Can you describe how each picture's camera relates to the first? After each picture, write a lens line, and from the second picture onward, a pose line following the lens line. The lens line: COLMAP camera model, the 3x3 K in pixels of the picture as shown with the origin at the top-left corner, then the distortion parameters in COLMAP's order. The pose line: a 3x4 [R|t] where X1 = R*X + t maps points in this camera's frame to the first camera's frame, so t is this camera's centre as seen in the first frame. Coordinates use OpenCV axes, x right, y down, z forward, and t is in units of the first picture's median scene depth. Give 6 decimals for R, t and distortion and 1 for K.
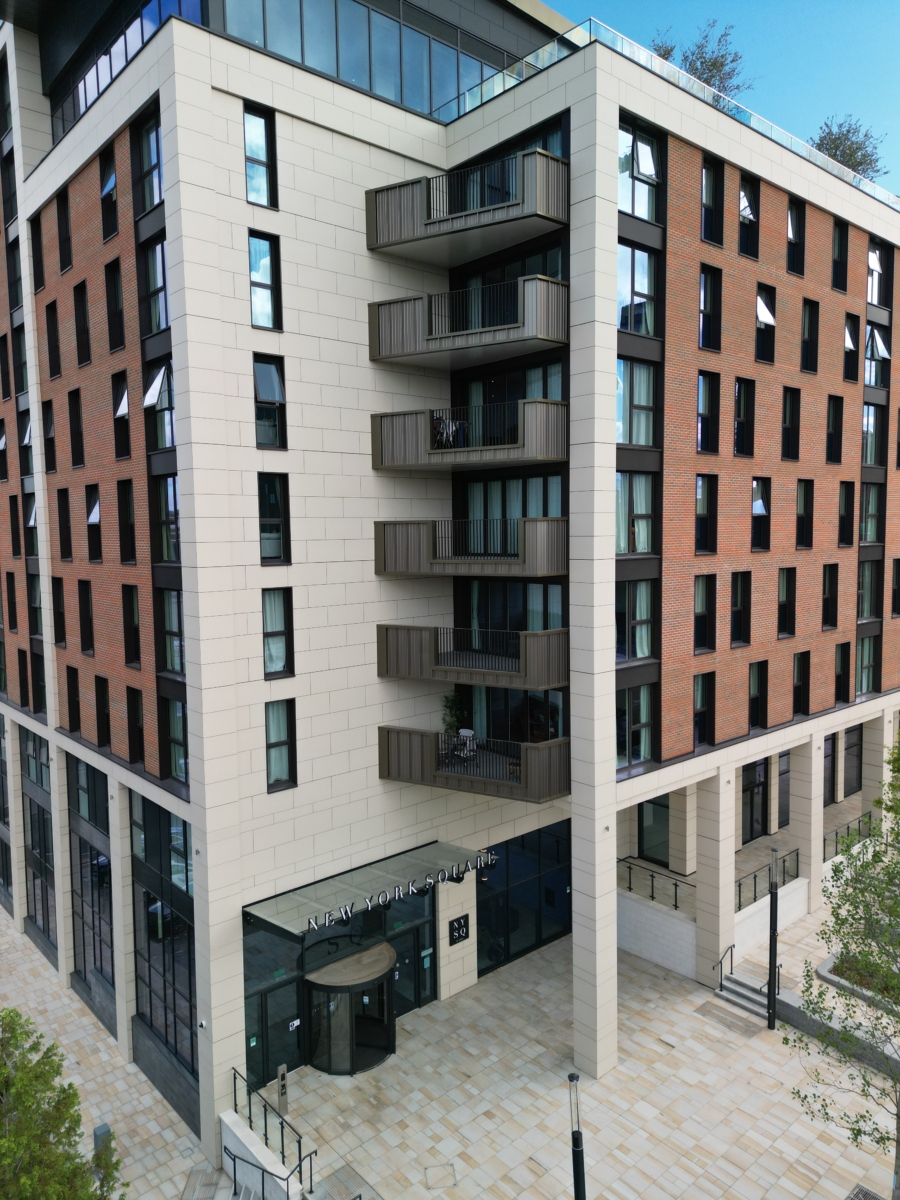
lens RADIAL K [[837.3, 0, 447.7], [0, 837.3, 595.8], [0, 0, 1]] dist [0.045741, -0.021288]
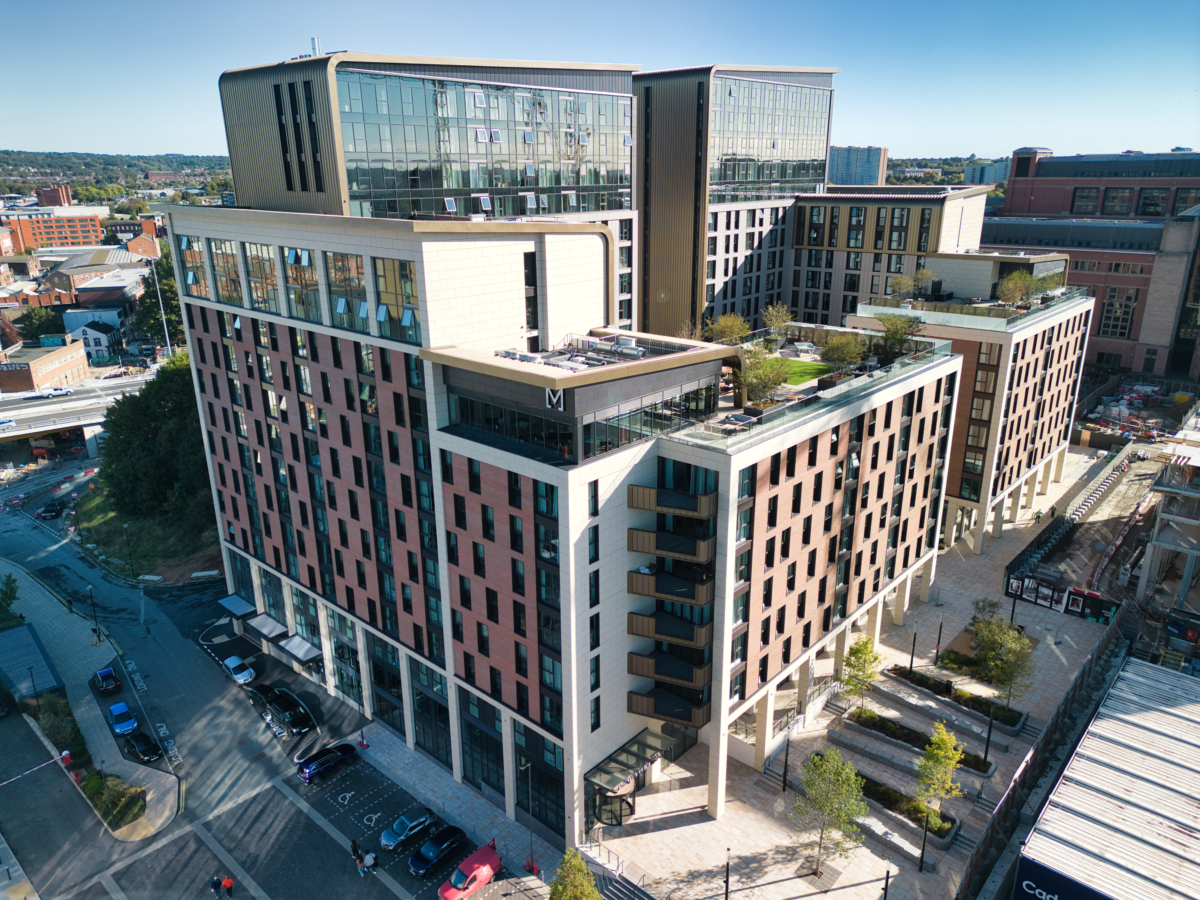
lens RADIAL K [[837.3, 0, 607.0], [0, 837.3, 449.7], [0, 0, 1]] dist [0.045741, -0.021288]
pose [[0.992517, -0.029099, 0.118591, -0.398591], [0.000848, 0.972810, 0.231603, -1.046126], [-0.122105, -0.229769, 0.965555, -1.098083]]
